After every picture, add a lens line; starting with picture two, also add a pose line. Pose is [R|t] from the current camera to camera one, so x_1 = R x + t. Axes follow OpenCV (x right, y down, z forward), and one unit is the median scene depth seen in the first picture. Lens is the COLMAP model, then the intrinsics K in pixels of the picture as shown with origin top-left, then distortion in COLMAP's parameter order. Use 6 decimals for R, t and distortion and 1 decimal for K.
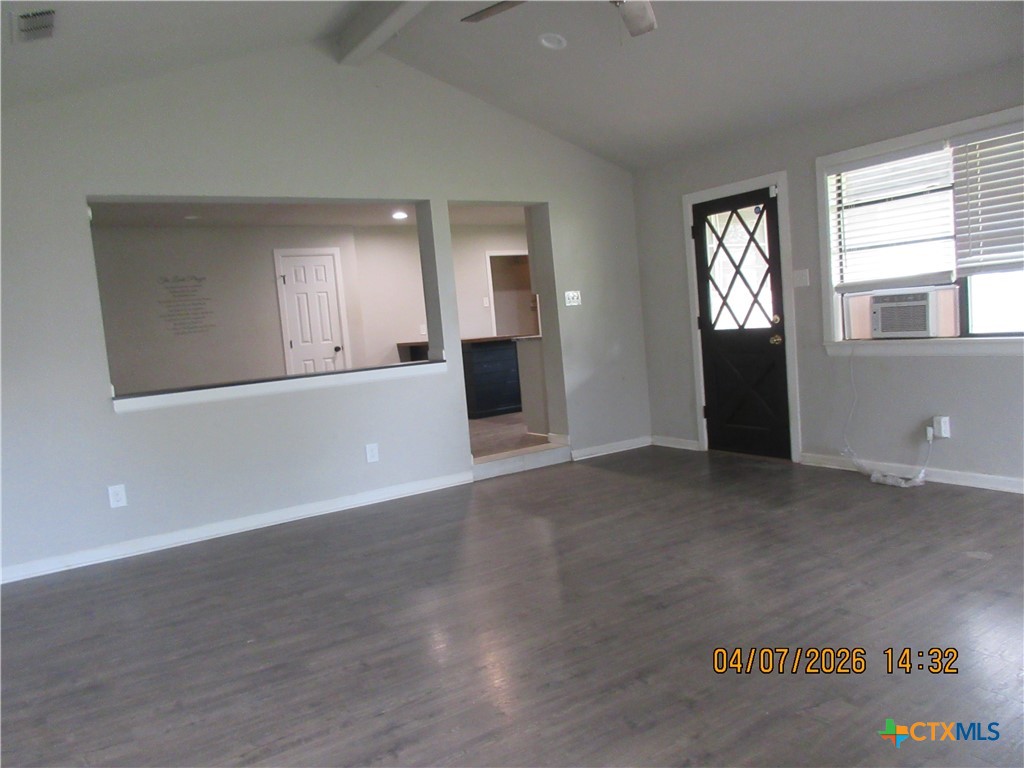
lens RADIAL K [[760.2, 0, 511.0], [0, 760.2, 384.2], [0, 0, 1]] dist [-0.001662, 0.009597]
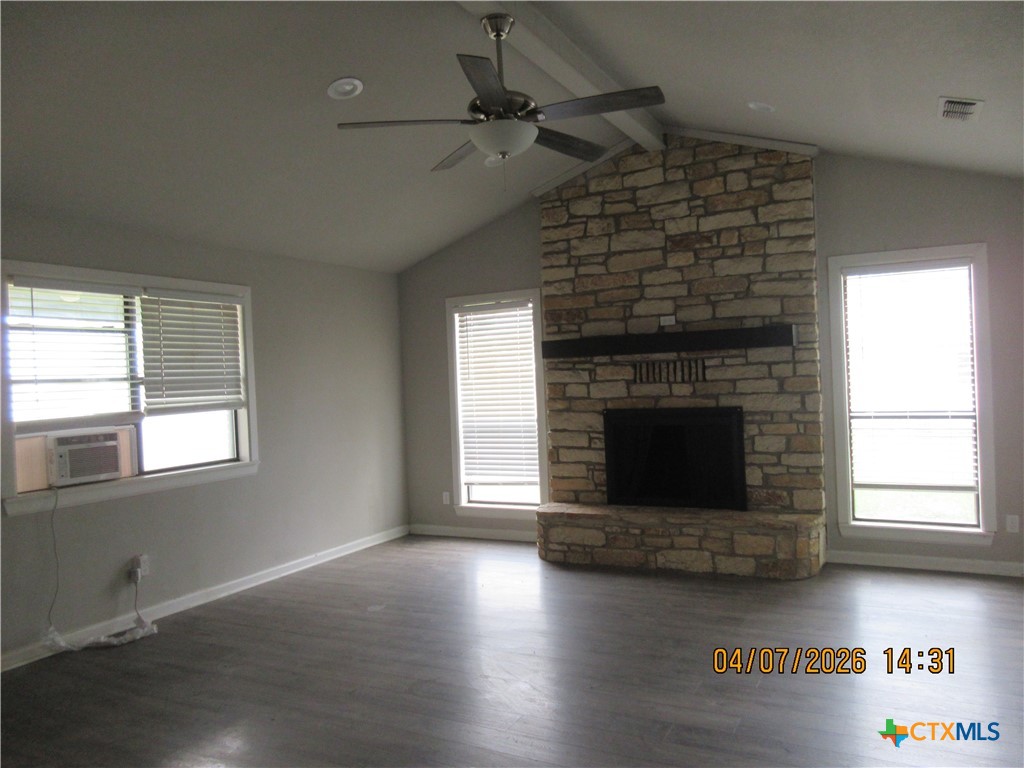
lens RADIAL K [[760.2, 0, 510.3], [0, 760.2, 386.6], [0, 0, 1]] dist [-0.001662, 0.009597]
pose [[-0.465907, 0.091882, 0.880051, -0.551992], [0.159398, 0.987038, -0.018665, -0.079724], [-0.870358, 0.131583, -0.474513, 1.012688]]
